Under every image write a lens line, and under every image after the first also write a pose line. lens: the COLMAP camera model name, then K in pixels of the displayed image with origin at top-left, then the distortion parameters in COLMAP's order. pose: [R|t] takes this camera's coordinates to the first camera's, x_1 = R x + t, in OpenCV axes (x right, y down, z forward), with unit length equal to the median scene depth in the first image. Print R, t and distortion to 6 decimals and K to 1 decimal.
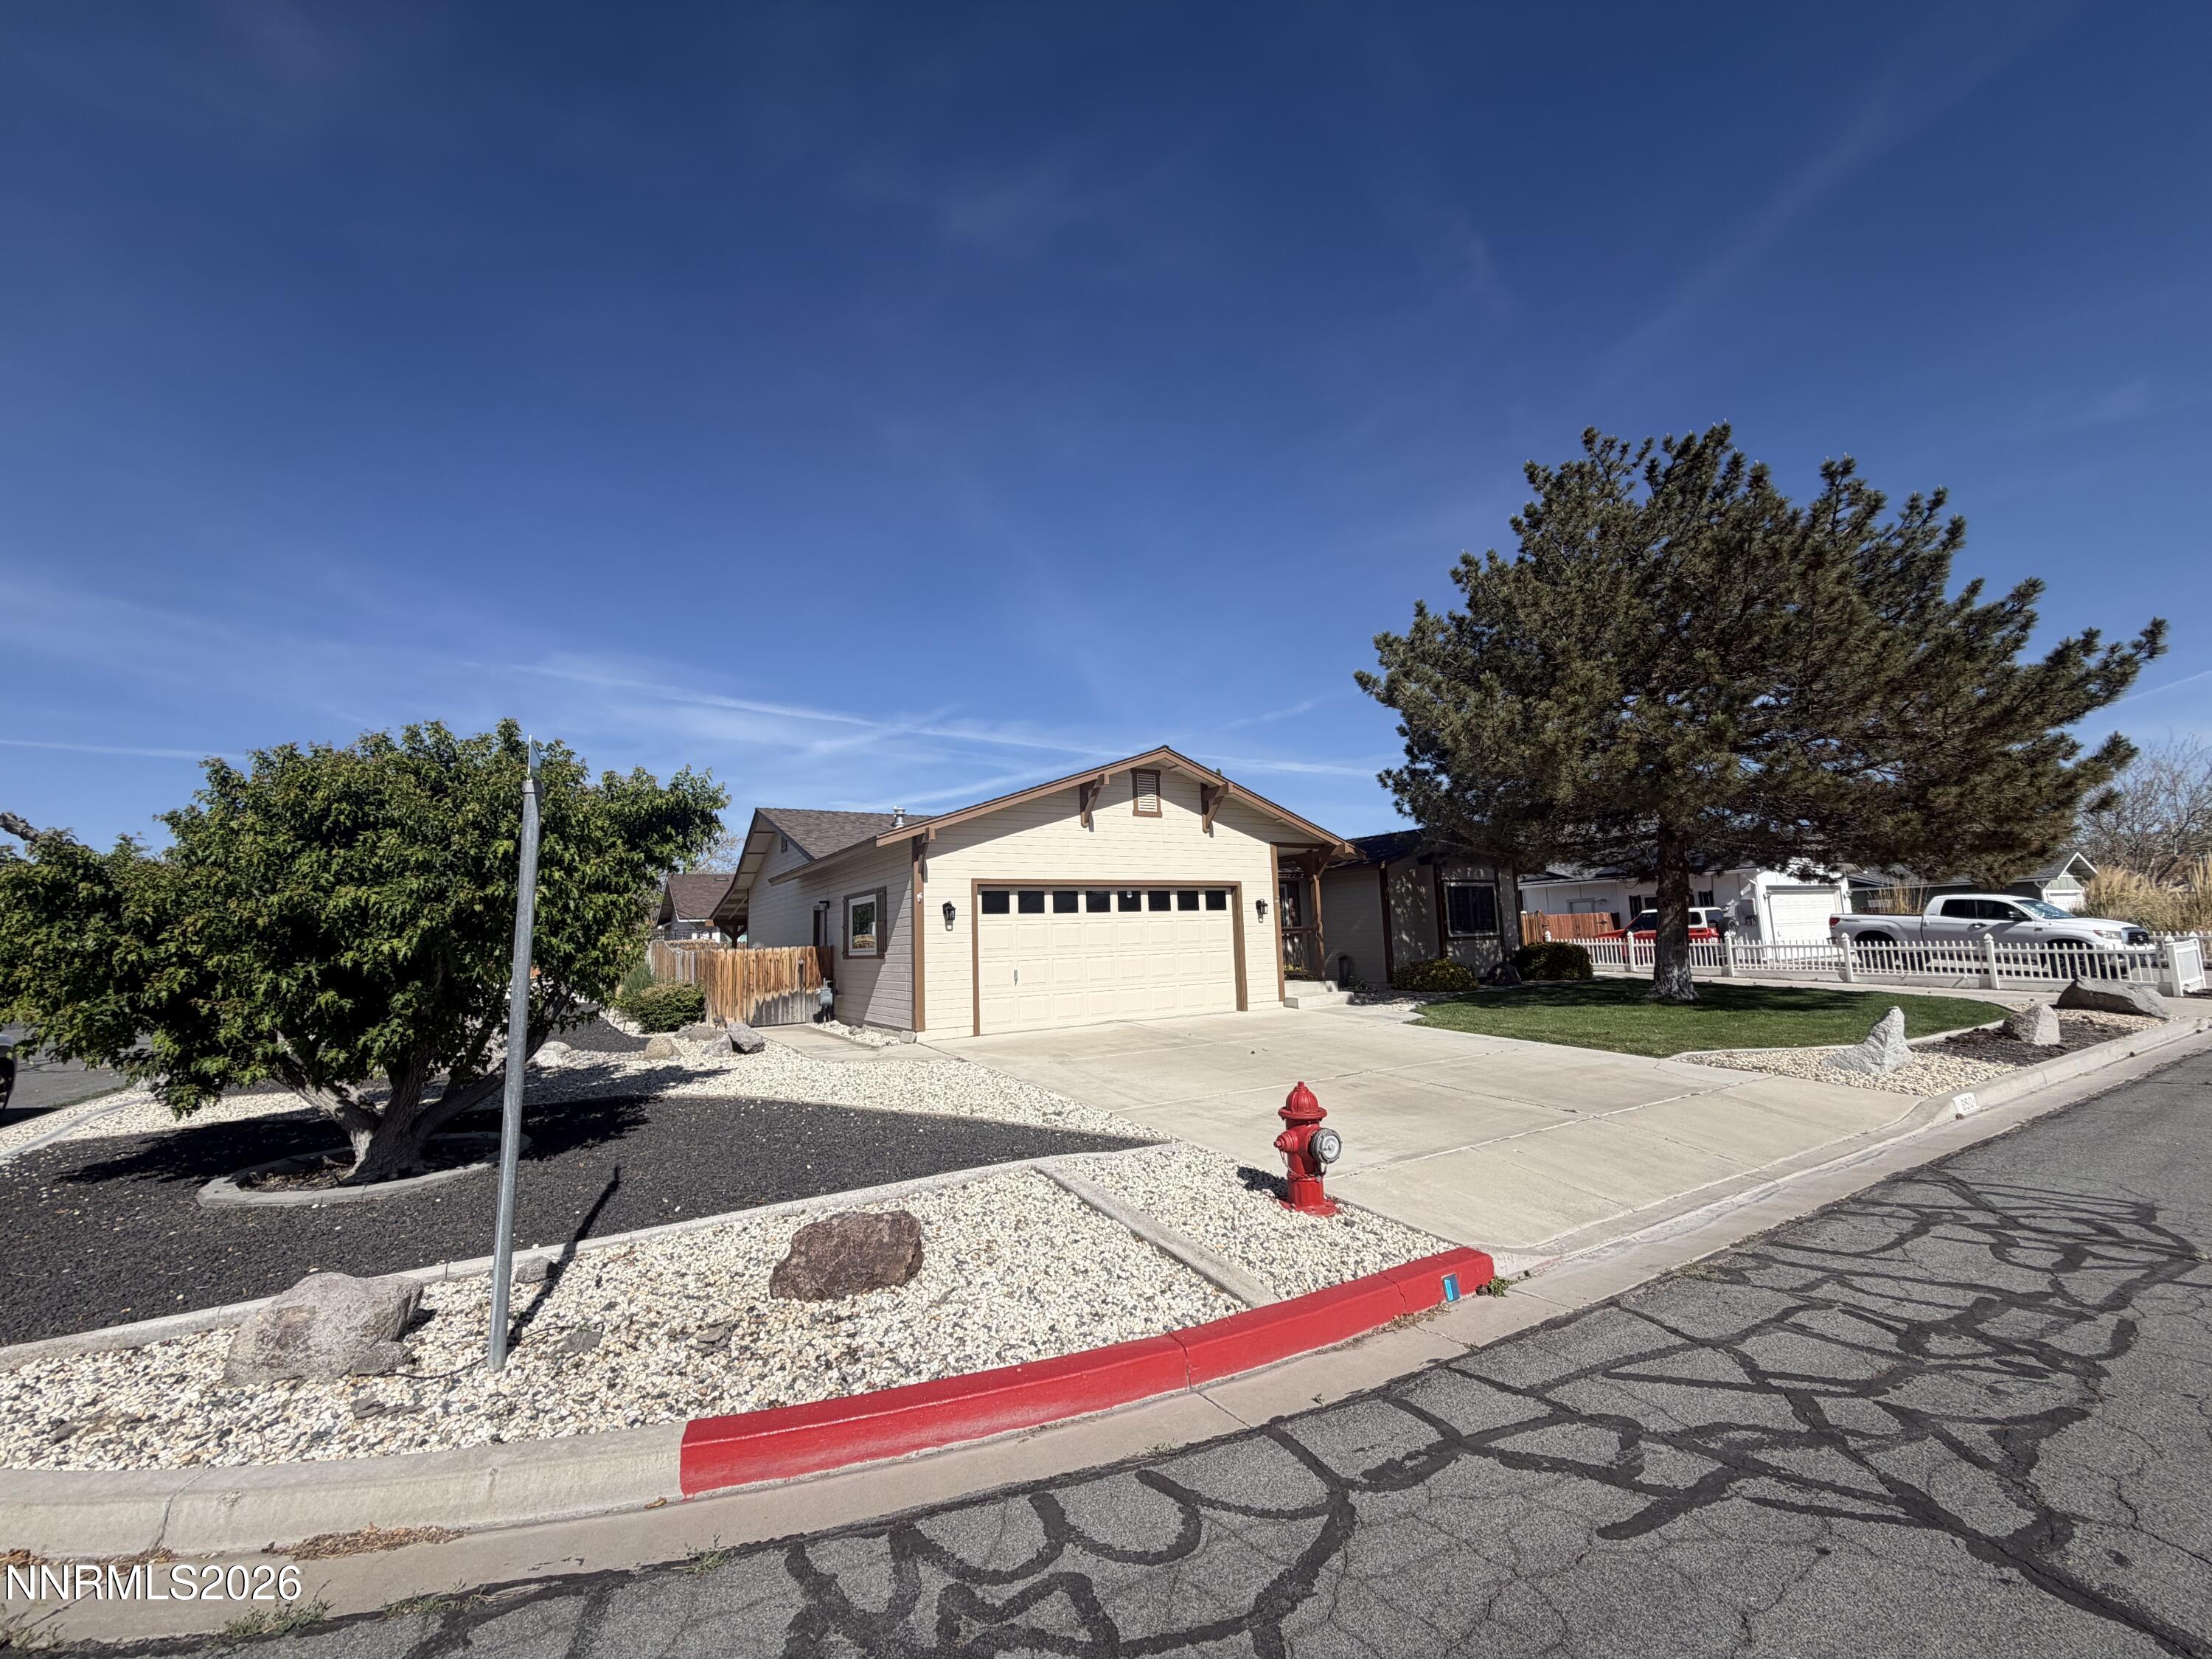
lens RADIAL K [[911.0, 0, 1090.2], [0, 911.0, 816.6], [0, 0, 1]] dist [0.000327, 0.001107]
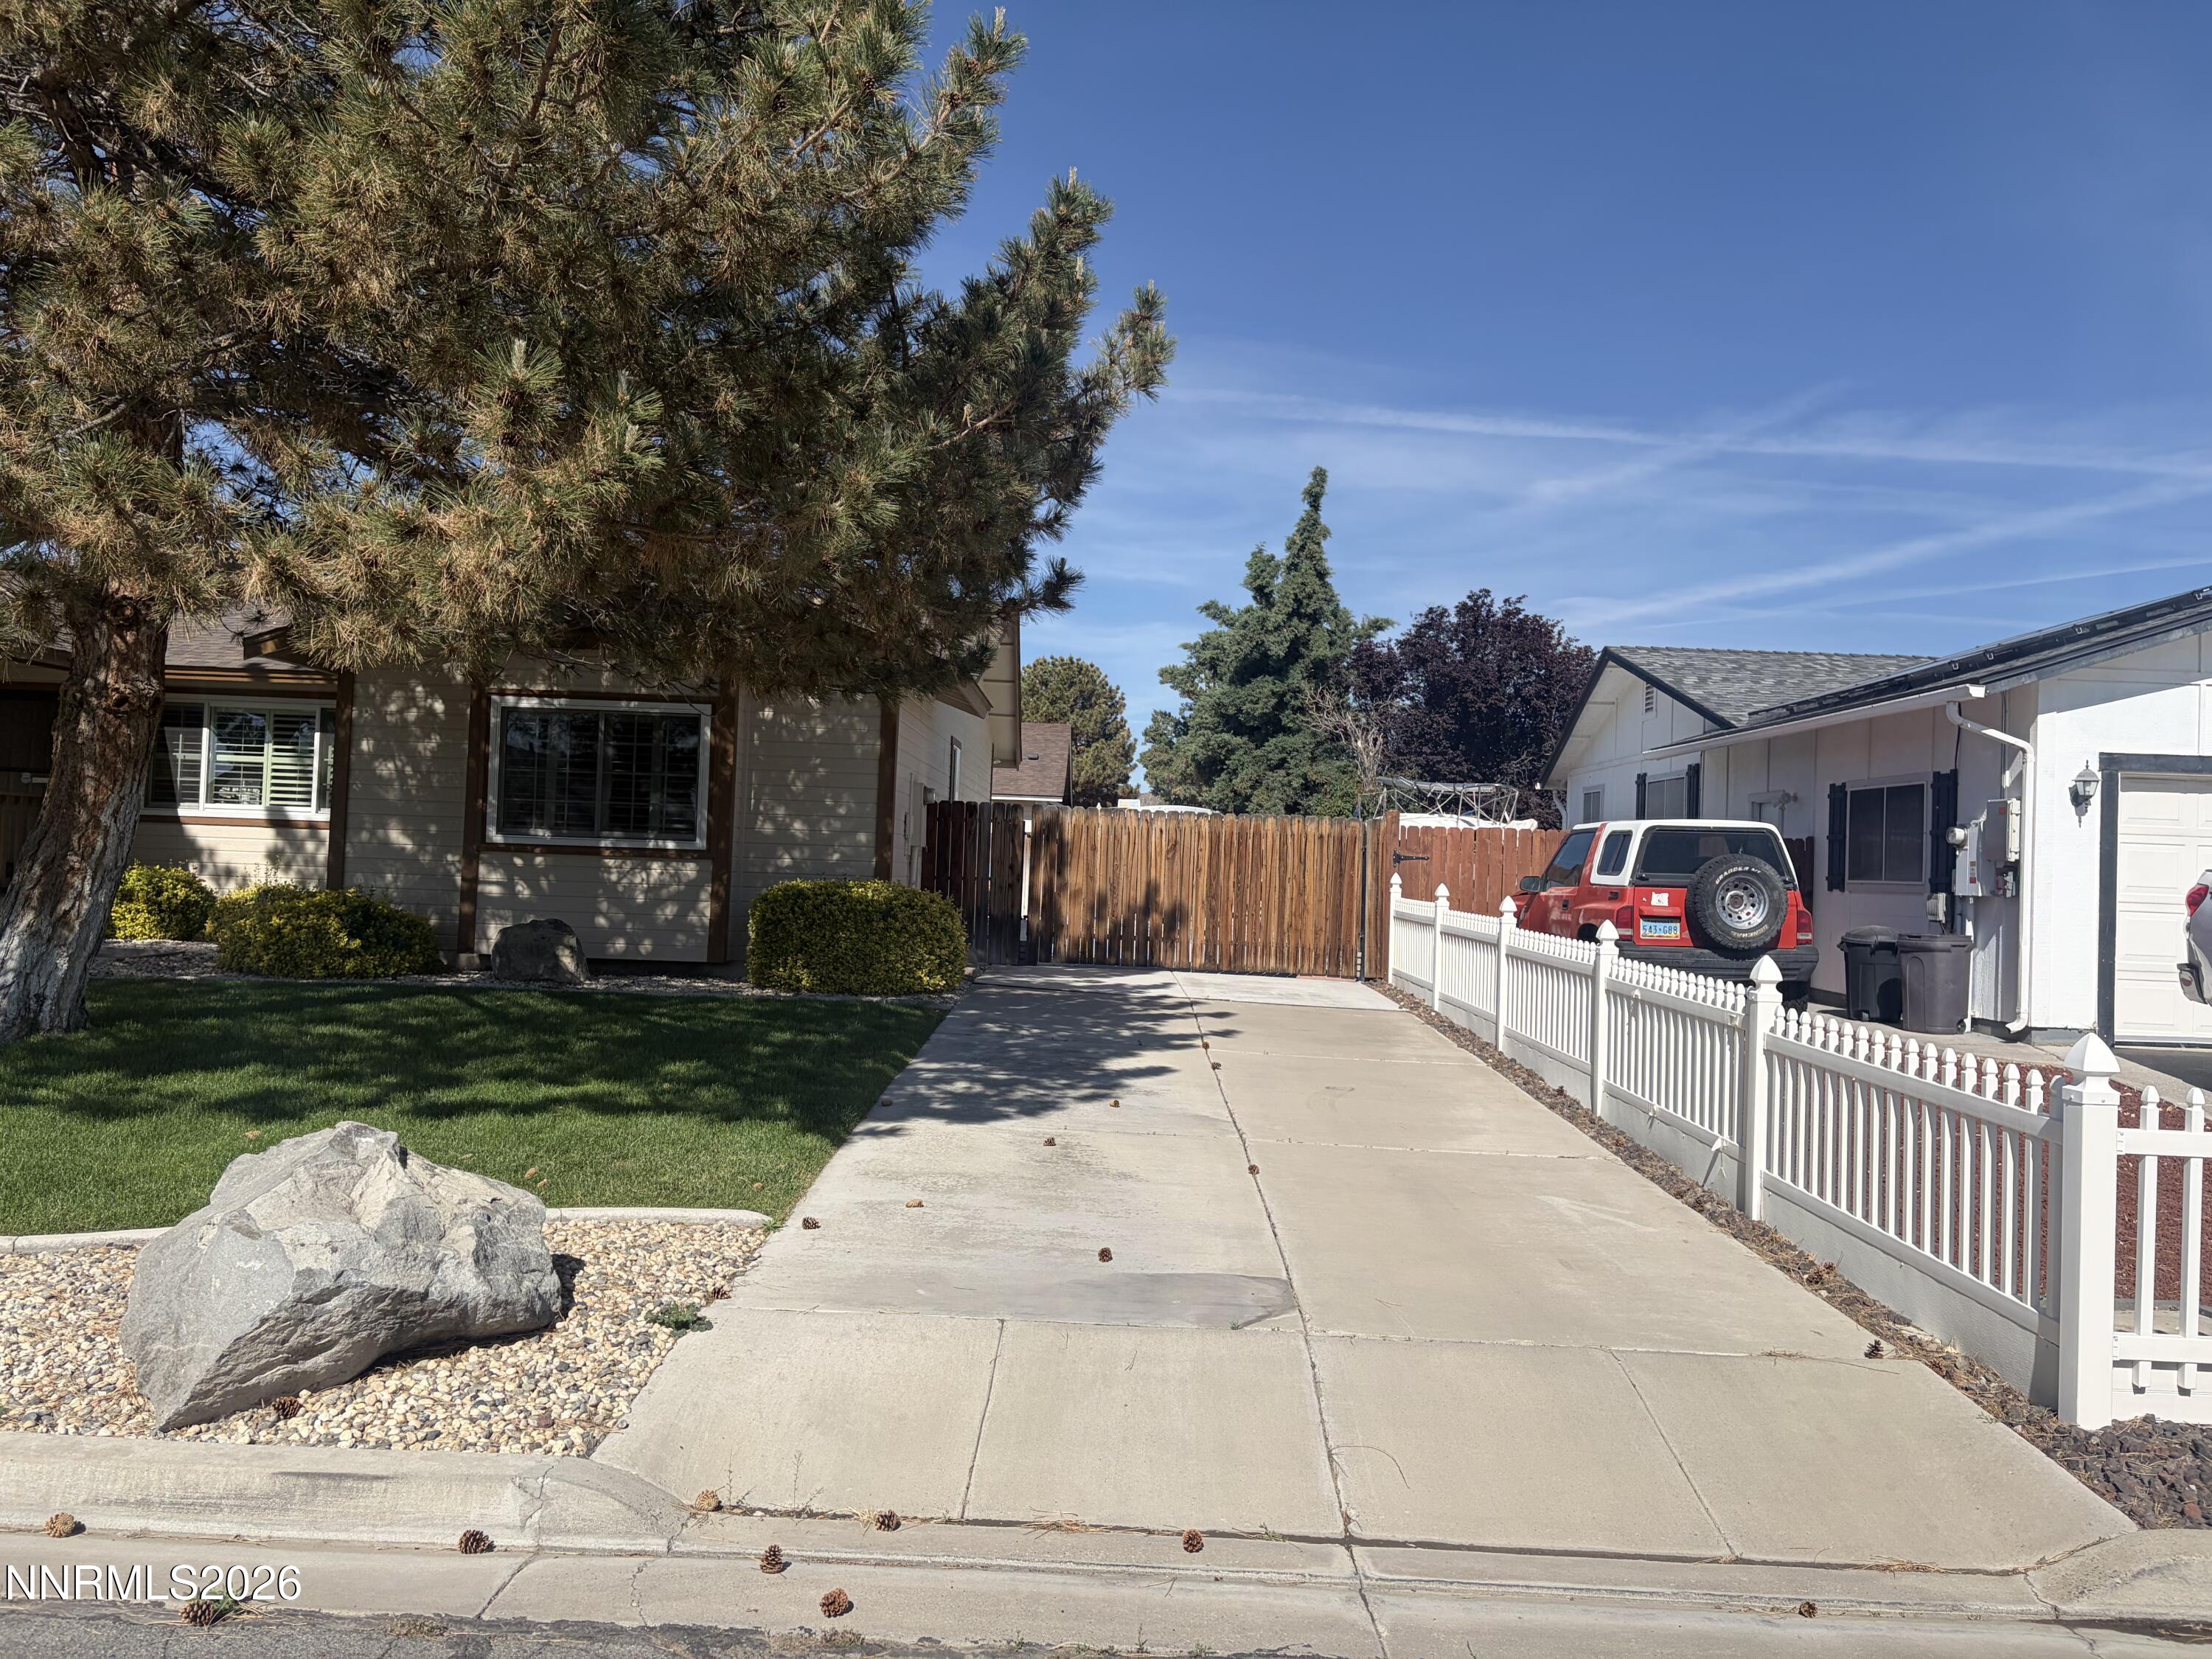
lens RADIAL K [[1730.0, 0, 1135.5], [0, 1730.0, 892.8], [0, 0, 1]] dist [0.065711, -0.069588]
pose [[0.850386, 0.069898, -0.521496, 1.289726], [0.008429, 0.989200, 0.146331, 0.064813], [0.526092, -0.128834, 0.840612, 0.699062]]
